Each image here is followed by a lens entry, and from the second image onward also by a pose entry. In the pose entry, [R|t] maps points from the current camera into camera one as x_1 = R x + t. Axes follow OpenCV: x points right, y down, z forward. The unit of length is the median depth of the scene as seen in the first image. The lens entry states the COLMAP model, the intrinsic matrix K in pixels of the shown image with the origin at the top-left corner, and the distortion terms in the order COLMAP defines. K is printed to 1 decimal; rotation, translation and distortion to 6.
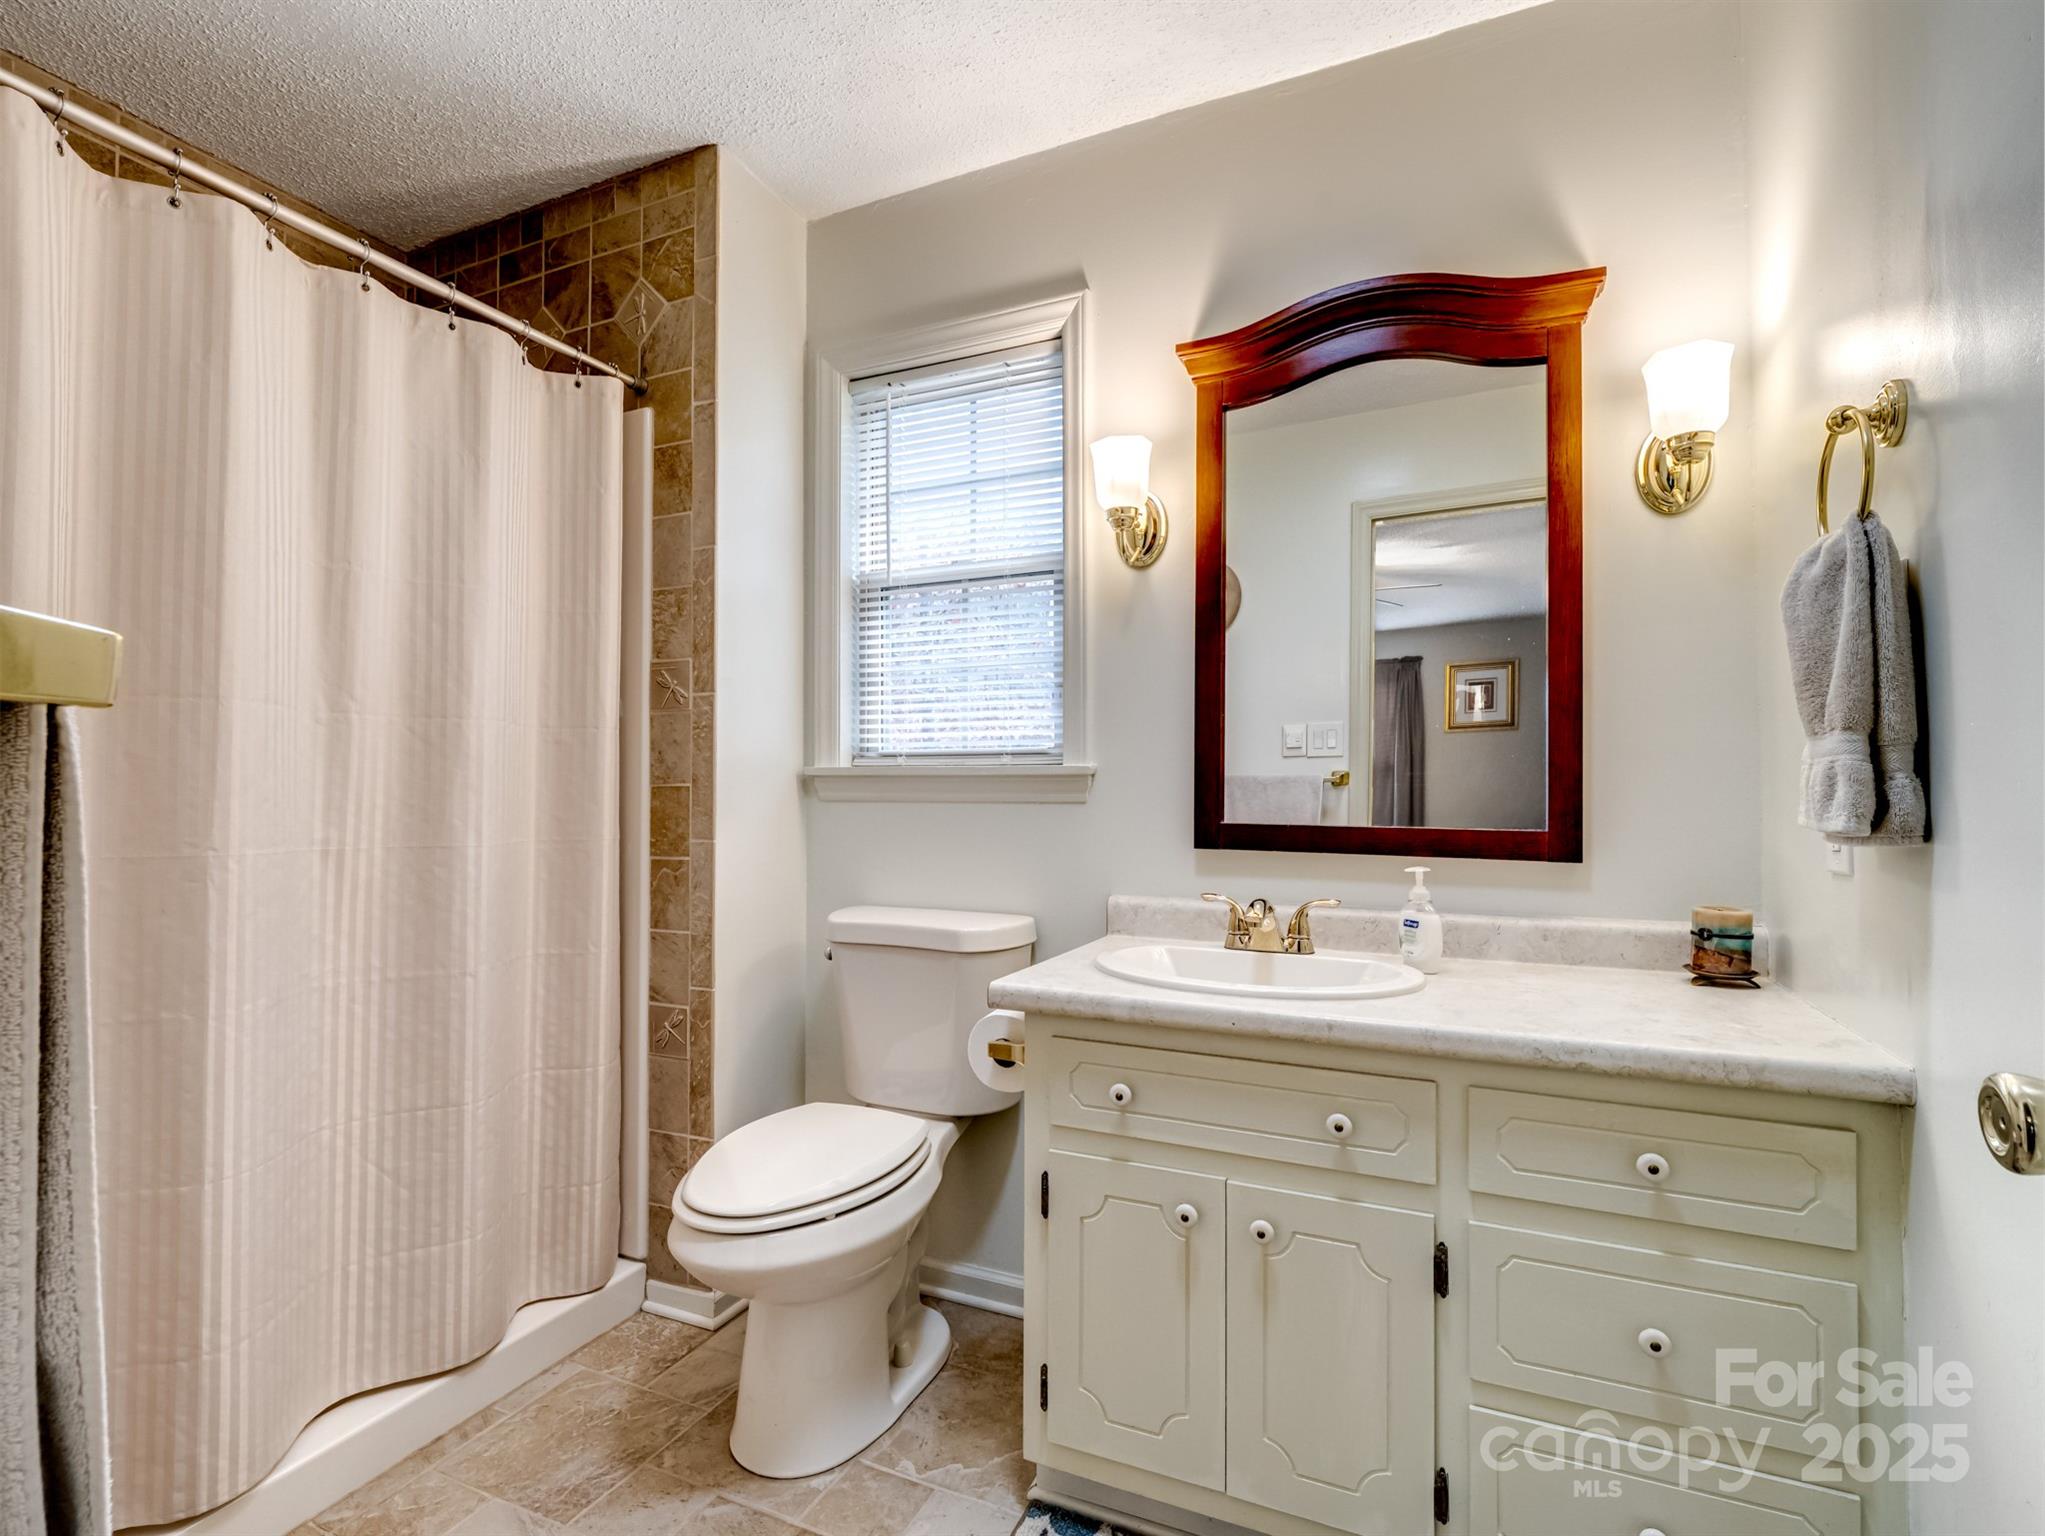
lens RADIAL K [[983.3, 0, 1015.7], [0, 983.3, 762.6], [0, 0, 1]] dist [0.003631, -0.004797]
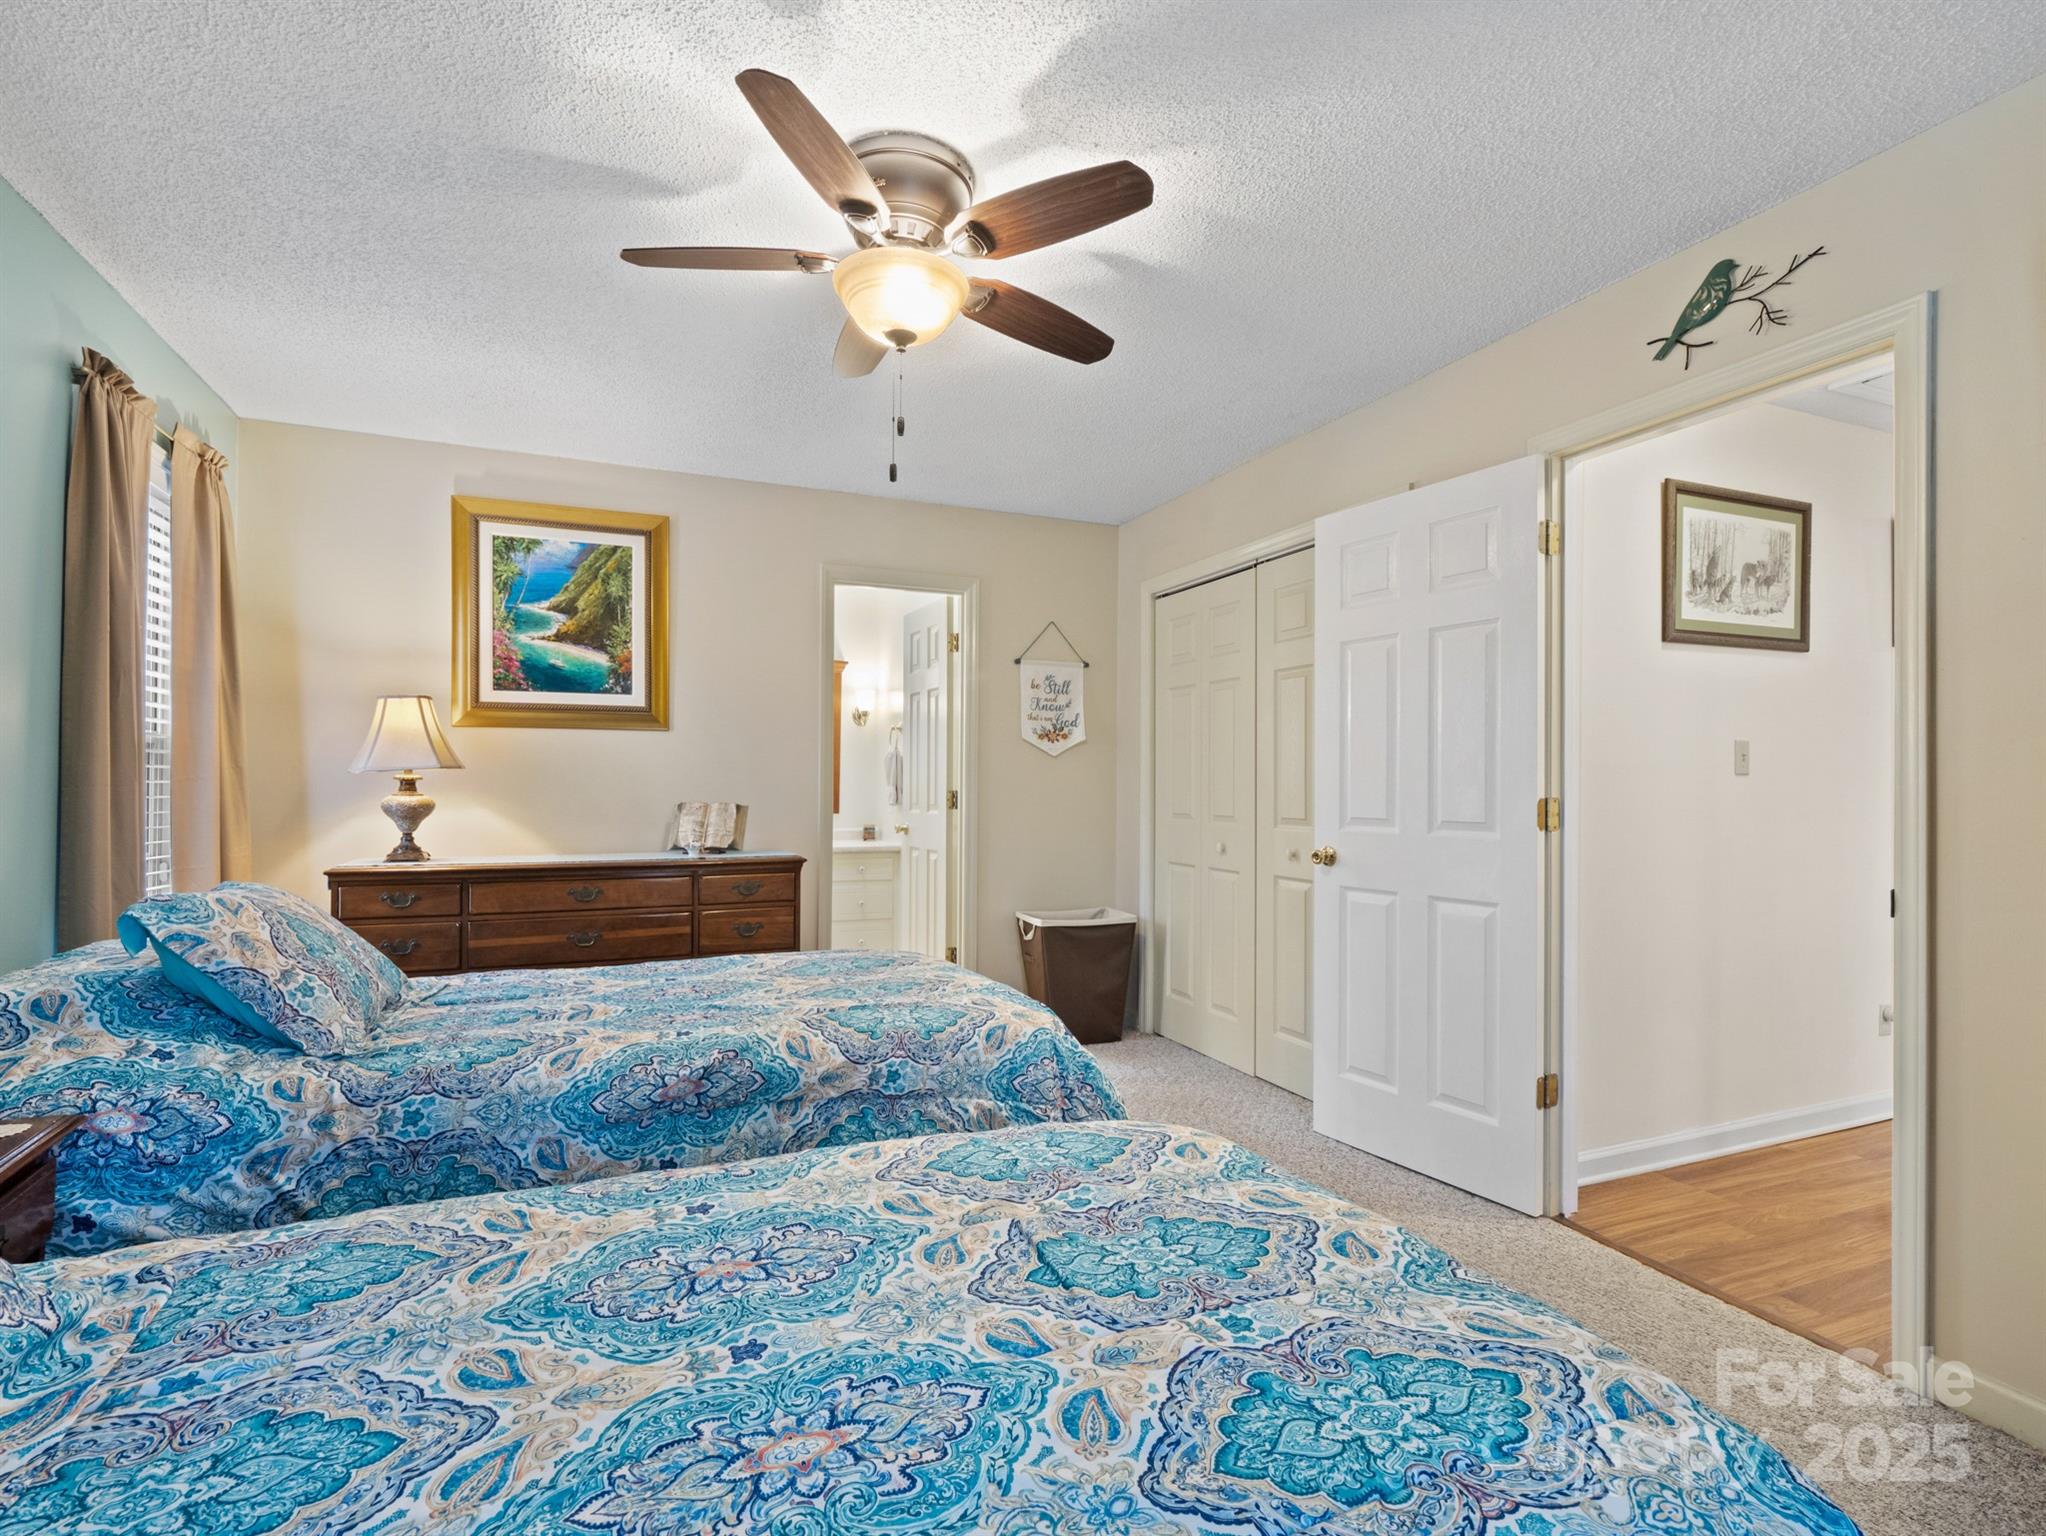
lens RADIAL K [[983.8, 0, 1016.2], [0, 983.8, 762.6], [0, 0, 1]] dist [0.003631, -0.004797]
pose [[0.674318, 0.018421, 0.738211, -2.006489], [-0.023441, 0.999719, -0.003534, -0.110276], [-0.738069, -0.014922, 0.674561, -2.346301]]
